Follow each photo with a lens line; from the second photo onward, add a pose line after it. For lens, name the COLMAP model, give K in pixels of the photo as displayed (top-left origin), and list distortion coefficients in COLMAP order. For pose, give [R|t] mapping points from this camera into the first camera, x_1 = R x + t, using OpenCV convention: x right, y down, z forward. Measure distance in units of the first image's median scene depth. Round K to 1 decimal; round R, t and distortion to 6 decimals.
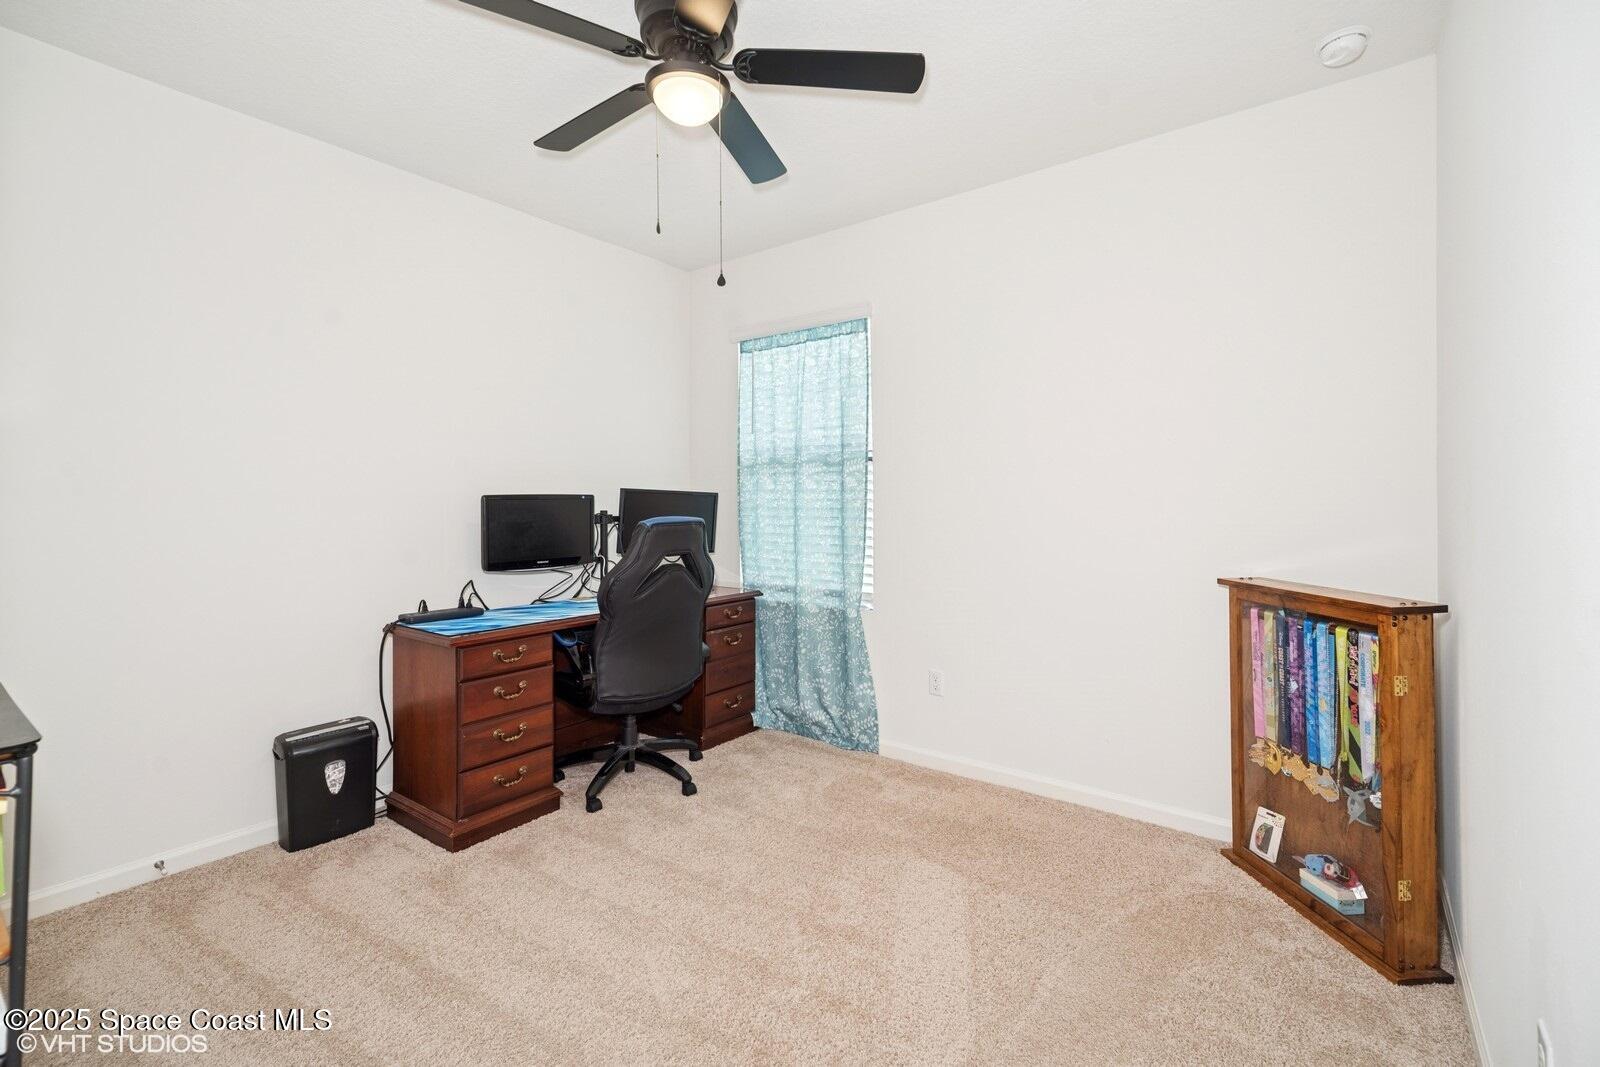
lens RADIAL K [[709.8, 0, 806.5], [0, 709.8, 519.7], [0, 0, 1]] dist [-0.002880, -0.000993]
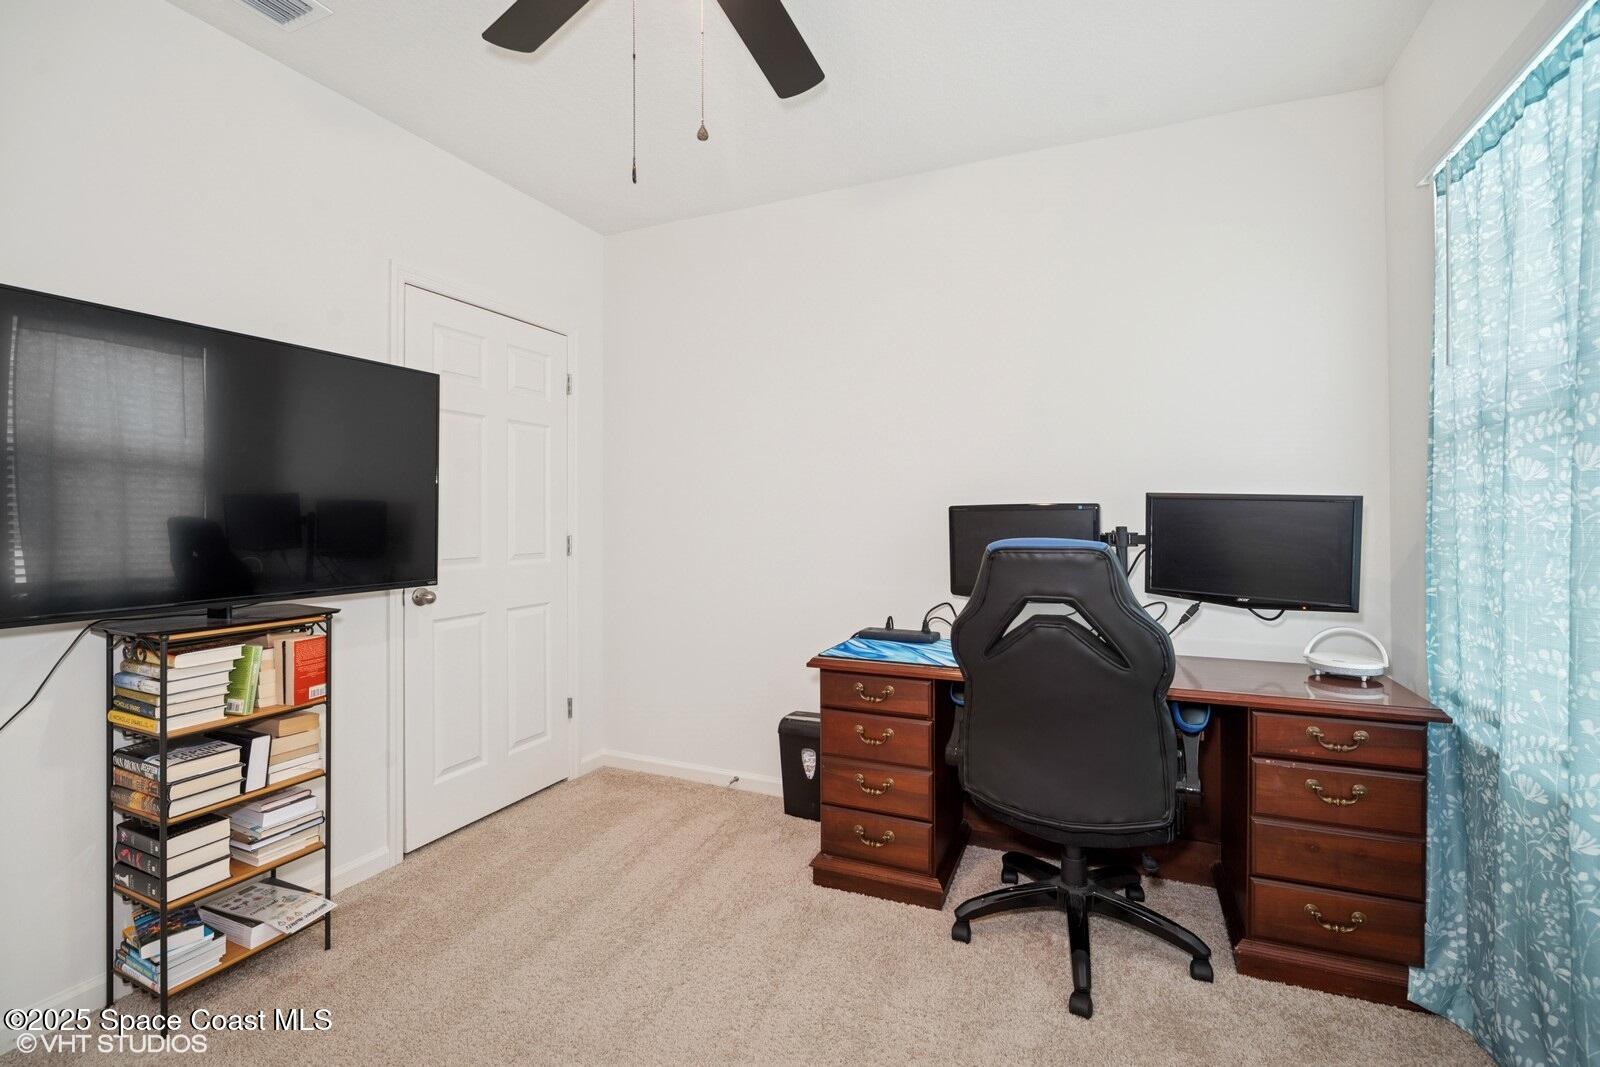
lens RADIAL K [[709.8, 0, 806.5], [0, 709.8, 519.7], [0, 0, 1]] dist [-0.002880, -0.000993]
pose [[0.235722, 0.010158, -0.971768, 0.299187], [-0.020922, 0.999767, 0.005375, -0.016742], [0.971595, 0.019065, 0.235879, 0.543373]]
